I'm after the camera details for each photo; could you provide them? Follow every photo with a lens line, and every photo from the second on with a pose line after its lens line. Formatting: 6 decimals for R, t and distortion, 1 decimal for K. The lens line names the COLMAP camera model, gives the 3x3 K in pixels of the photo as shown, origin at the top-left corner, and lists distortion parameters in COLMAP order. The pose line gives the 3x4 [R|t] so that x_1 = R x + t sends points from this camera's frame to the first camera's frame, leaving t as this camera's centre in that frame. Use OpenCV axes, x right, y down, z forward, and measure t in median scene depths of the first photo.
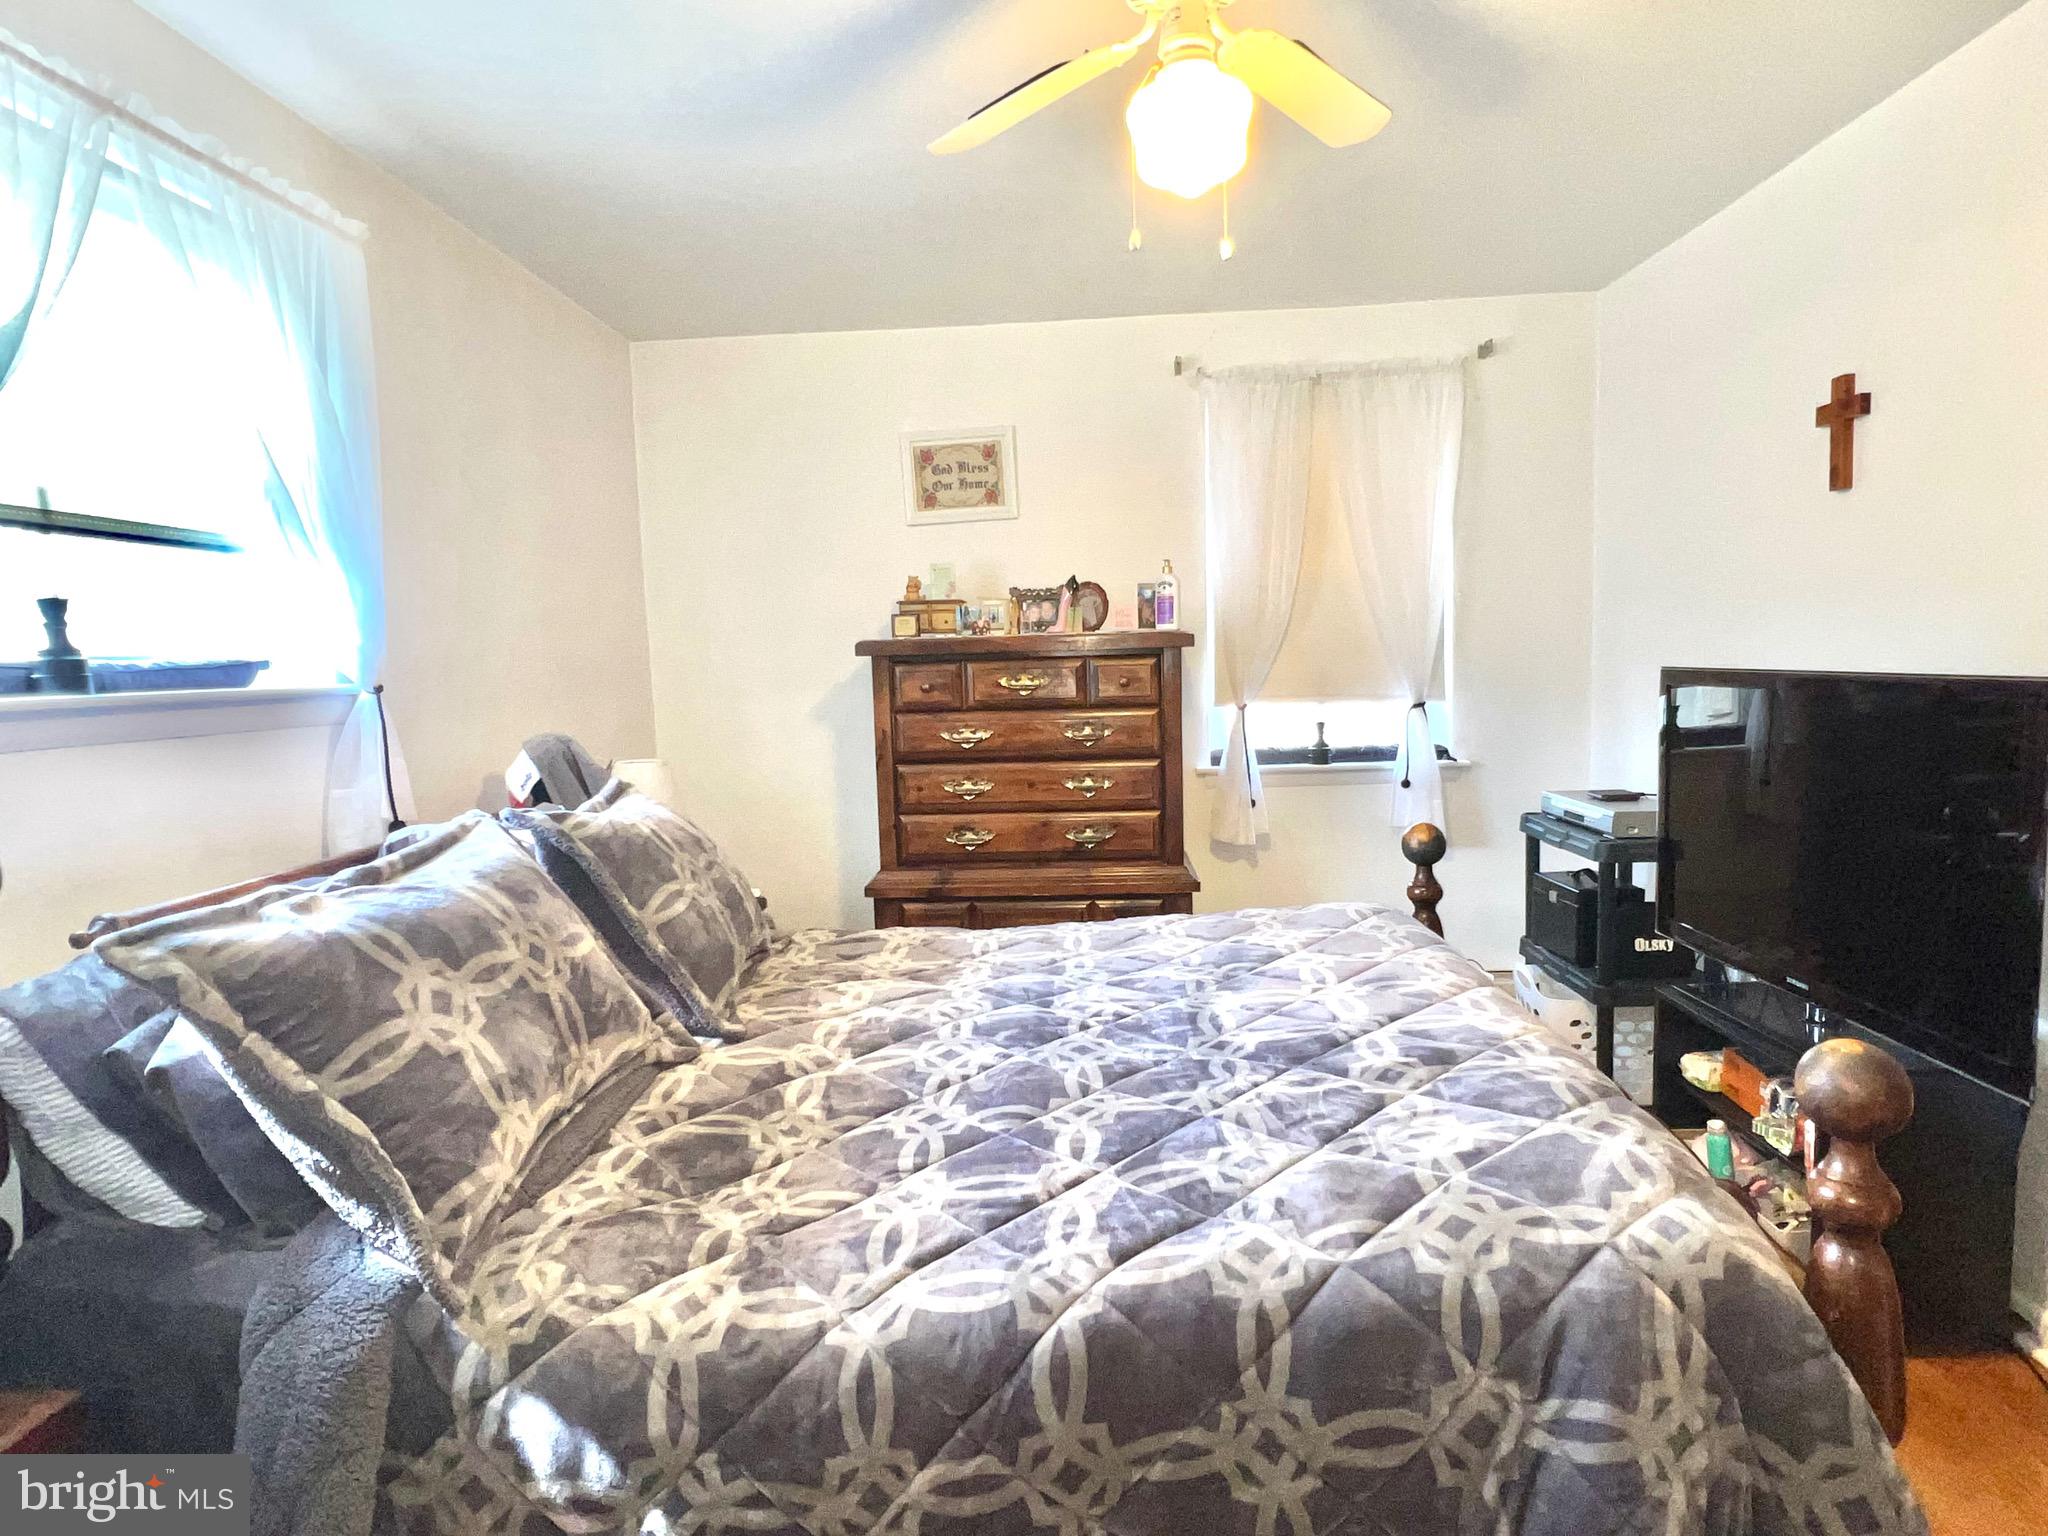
lens RADIAL K [[1142.2, 0, 1021.5], [0, 1142.2, 764.3], [0, 0, 1]] dist [-0.004838, -0.000194]
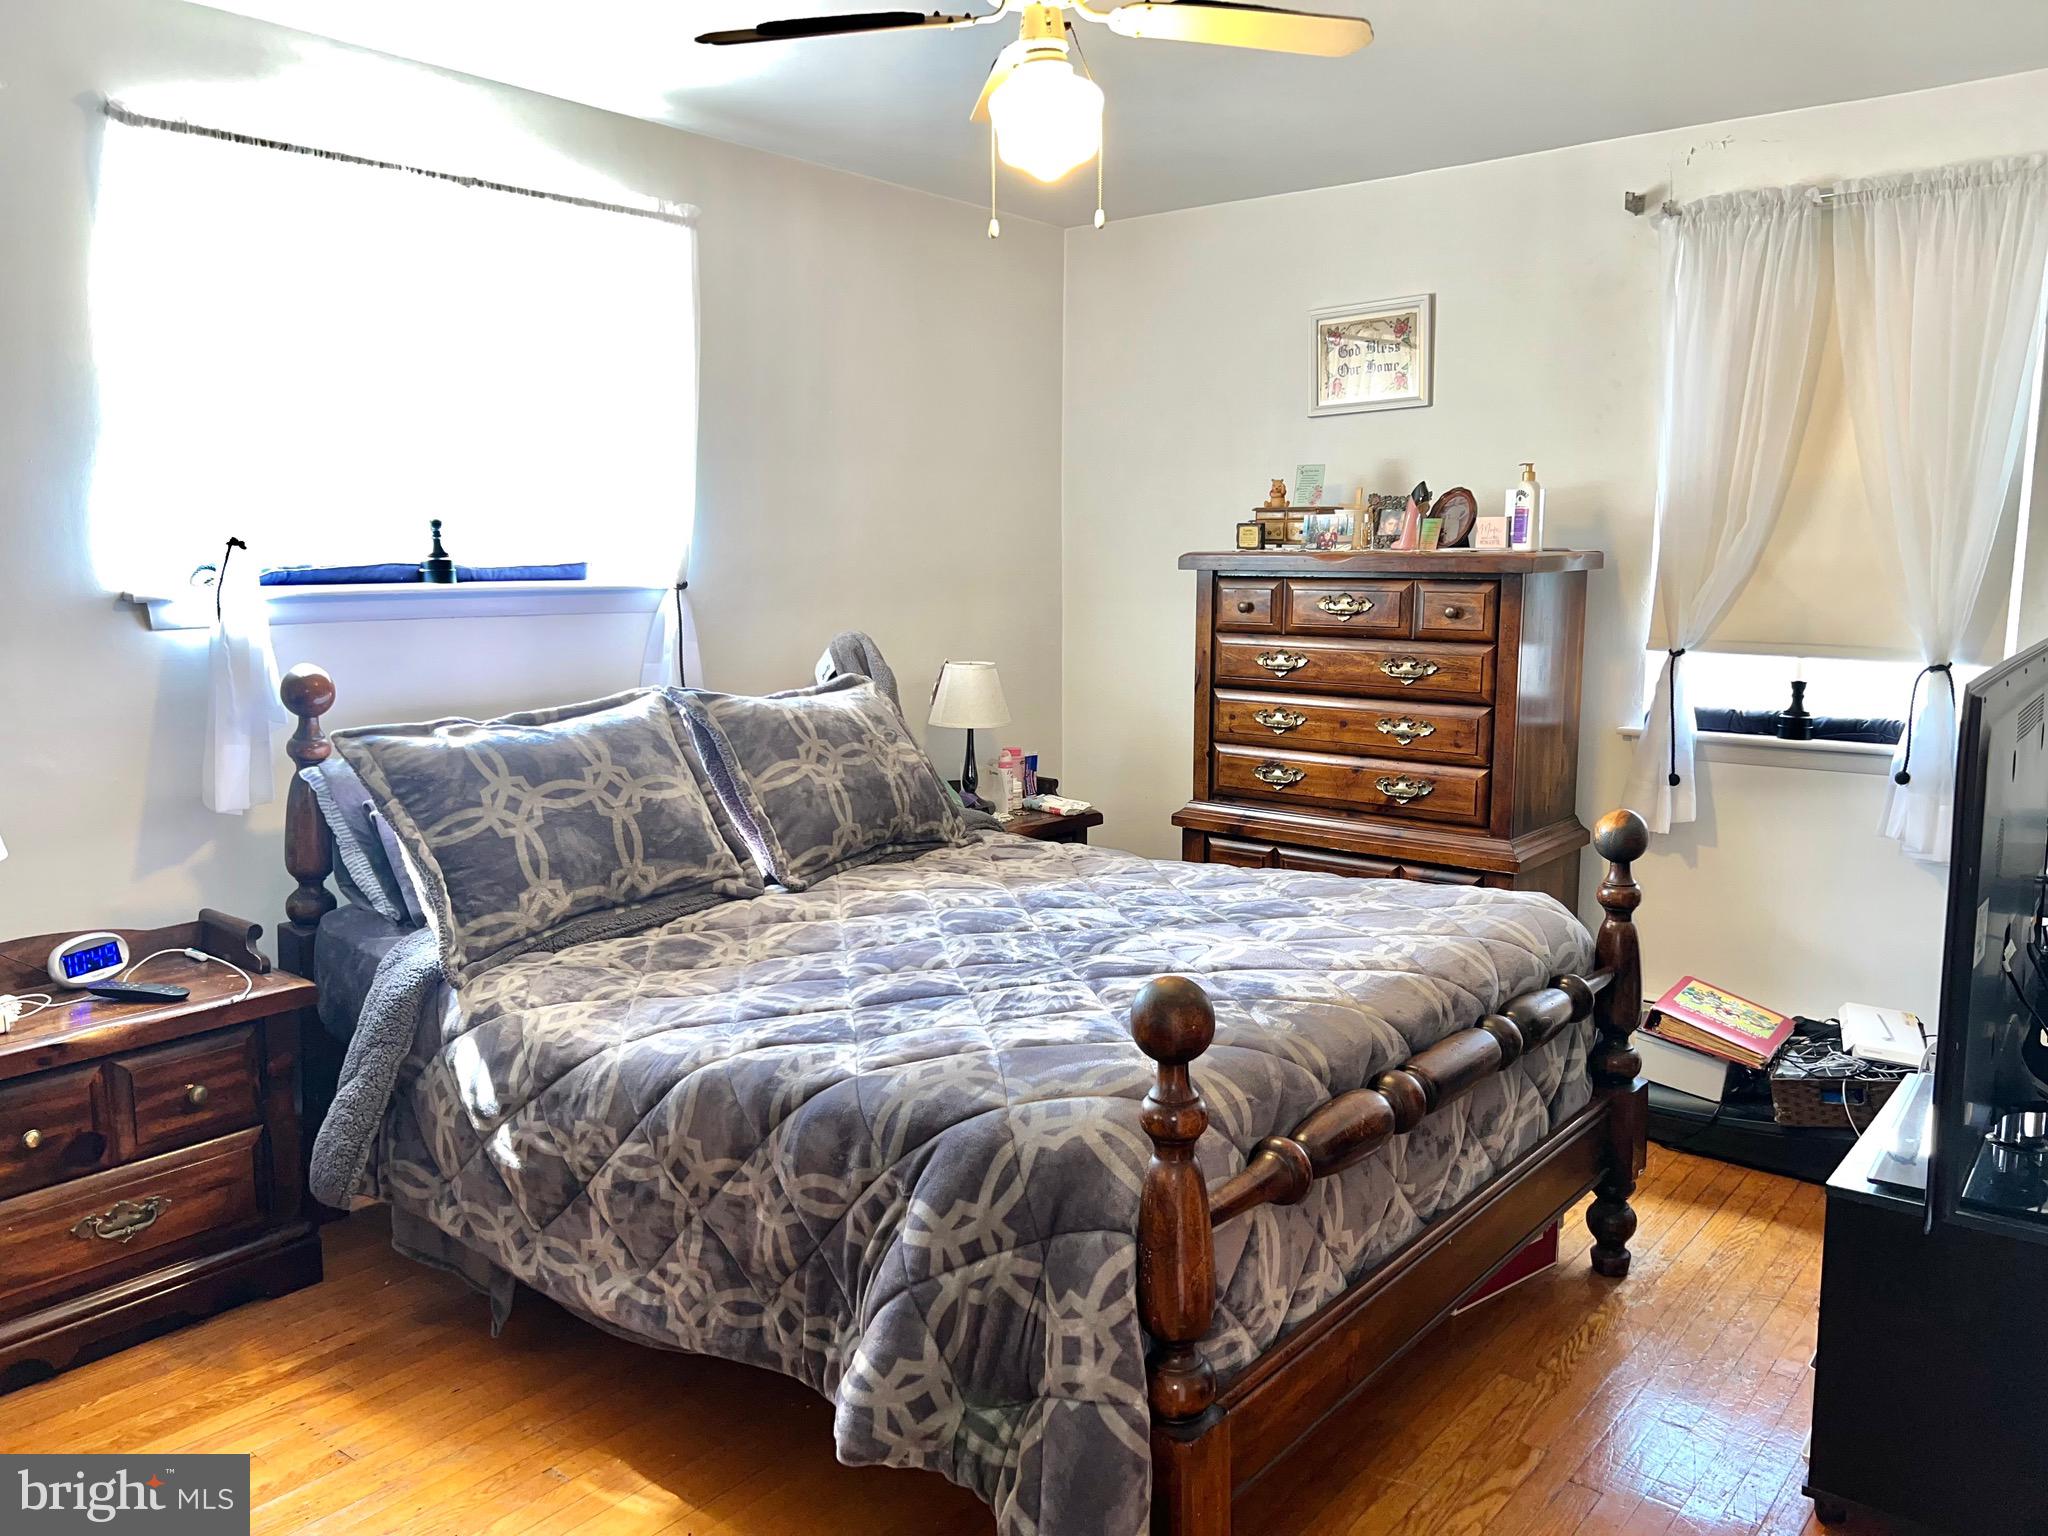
lens RADIAL K [[1549.4, 0, 1022.1], [0, 1549.4, 766.0], [0, 0, 1]] dist [0.059277, -0.065849]
pose [[0.807781, 0.113948, -0.578365, 0.890523], [-0.082223, 0.993328, 0.080865, -0.045979], [0.583721, -0.017767, 0.811760, -0.202412]]
